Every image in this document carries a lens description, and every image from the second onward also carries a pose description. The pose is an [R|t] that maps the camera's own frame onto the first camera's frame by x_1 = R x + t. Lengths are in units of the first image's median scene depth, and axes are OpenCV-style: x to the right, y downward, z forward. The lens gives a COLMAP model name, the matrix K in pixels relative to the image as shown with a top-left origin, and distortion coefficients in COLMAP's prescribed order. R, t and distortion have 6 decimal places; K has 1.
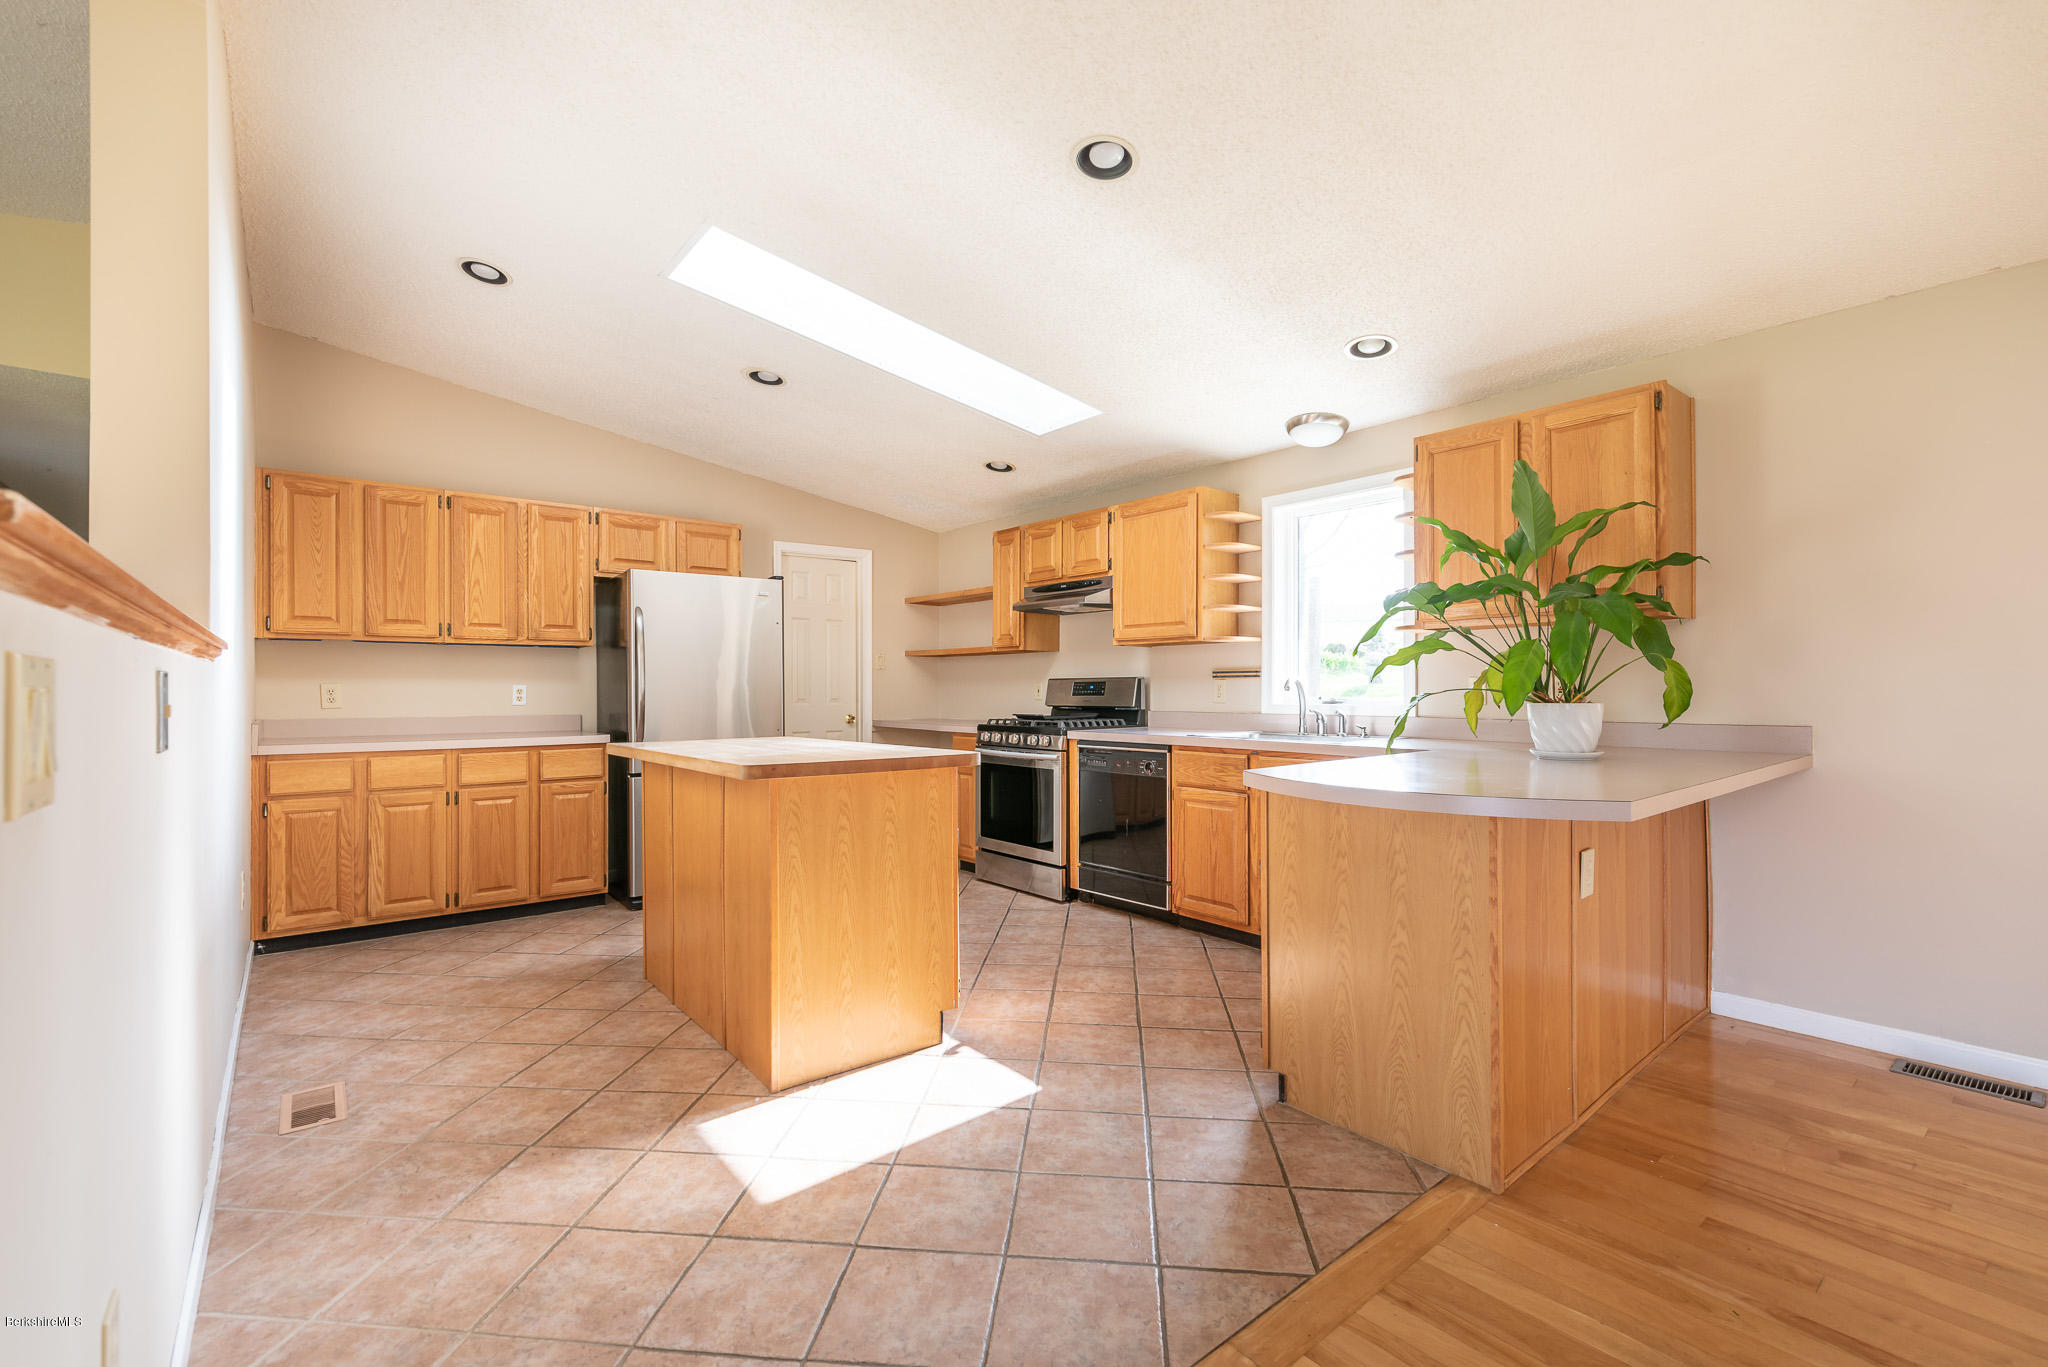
lens RADIAL K [[889.8, 0, 1024.0], [0, 889.8, 683.5], [0, 0, 1]] dist [0.000371, 0.000212]
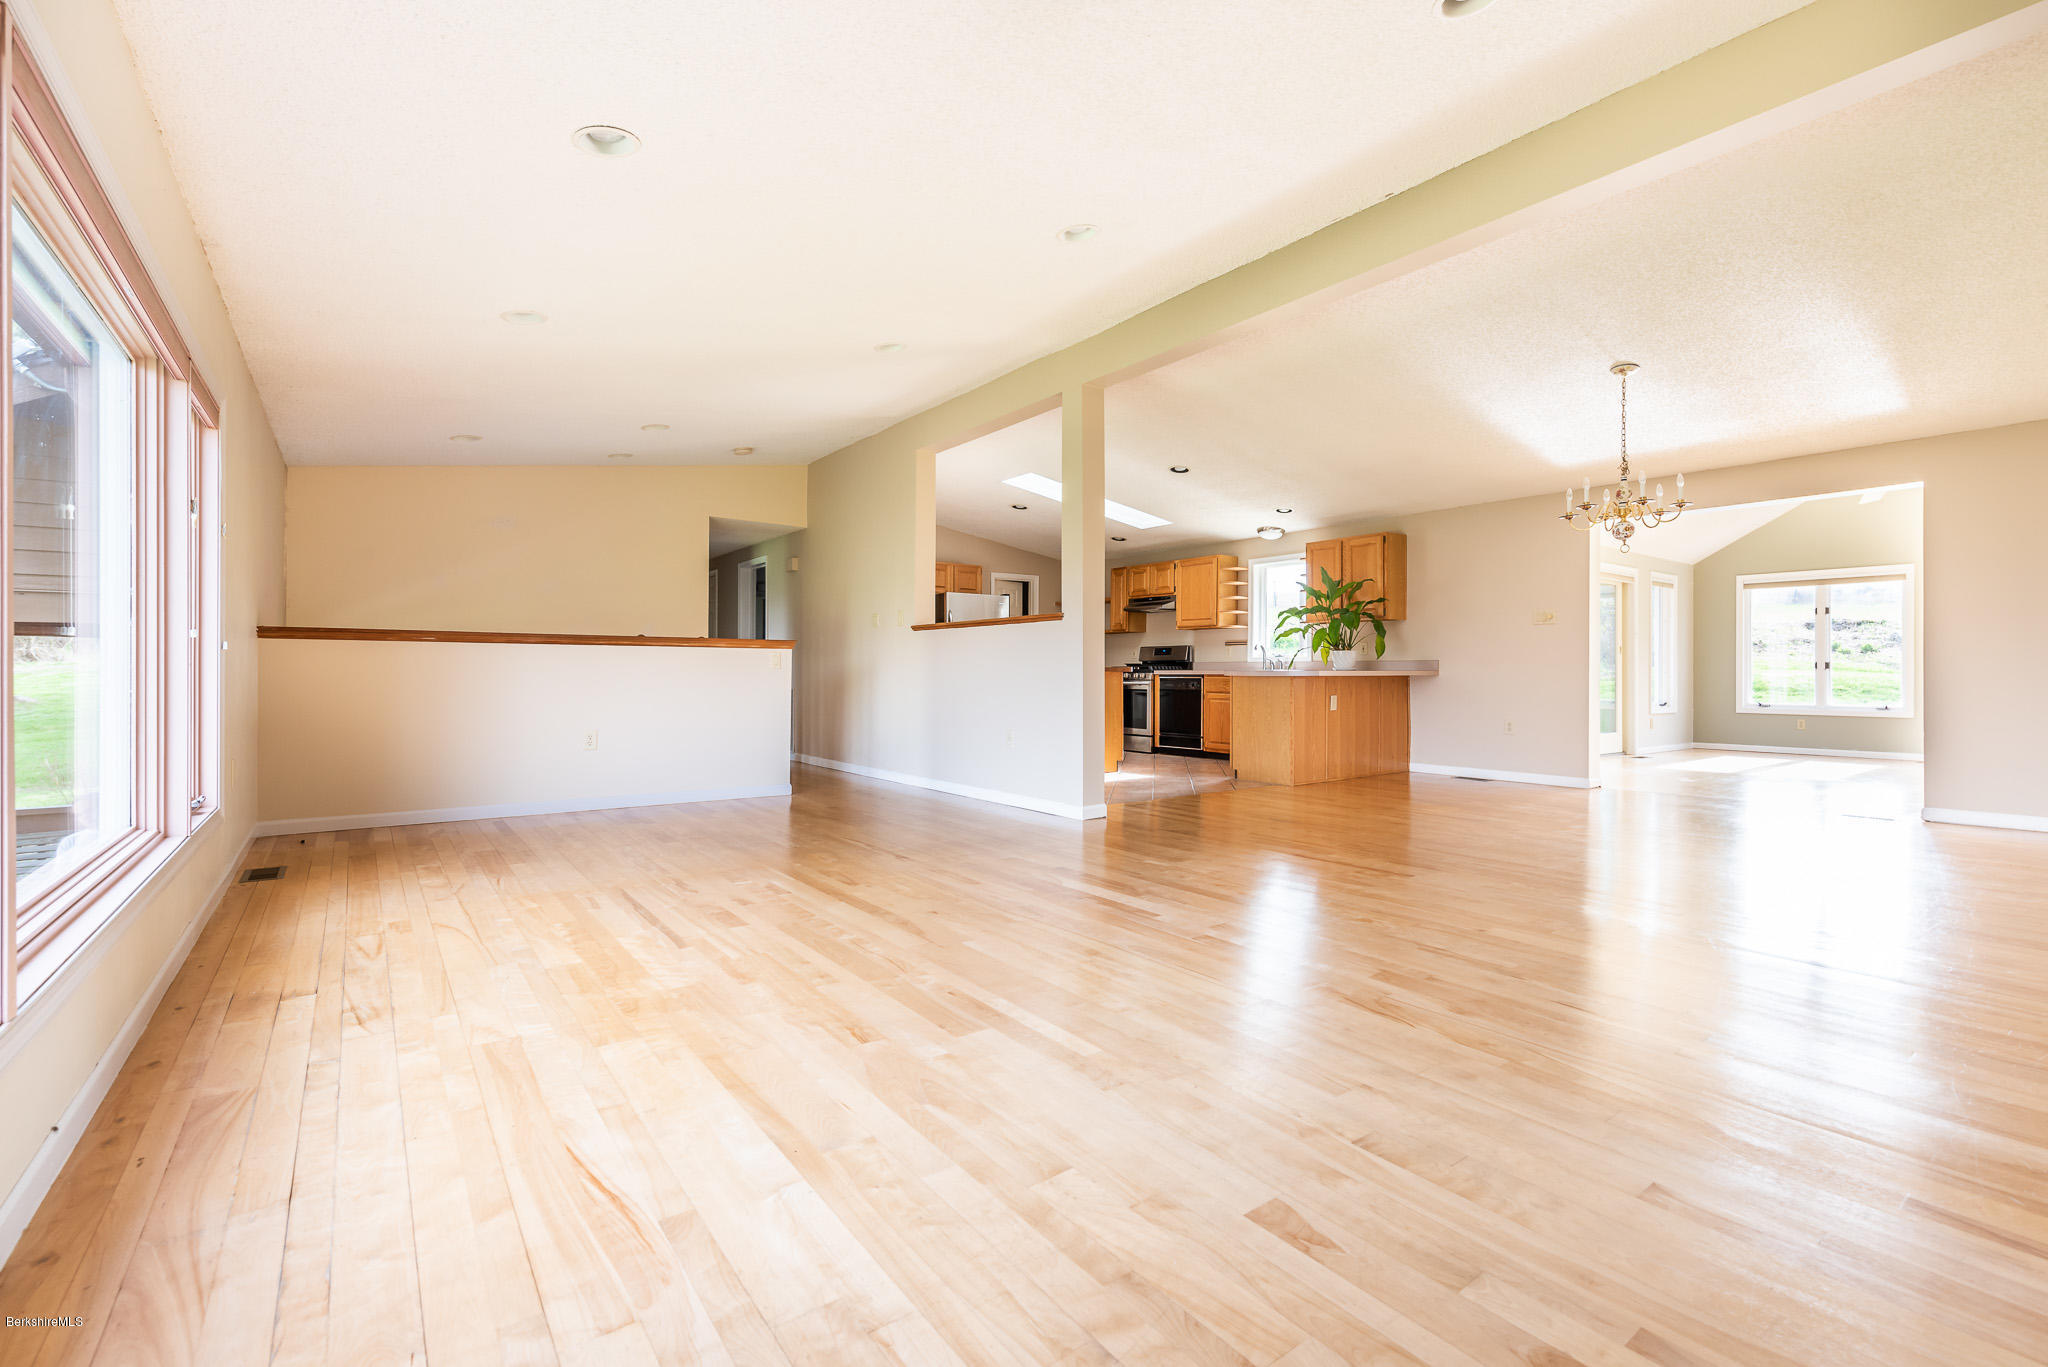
lens RADIAL K [[915.1, 0, 995.8], [0, 915.1, 670.7], [0, 0, 1]] dist [-0.000105, 0.000028]
pose [[0.996627, 0.007271, -0.081742, -0.148179], [-0.007016, 0.999970, 0.003405, 0.050216], [0.081764, -0.002820, 0.996648, -1.190358]]
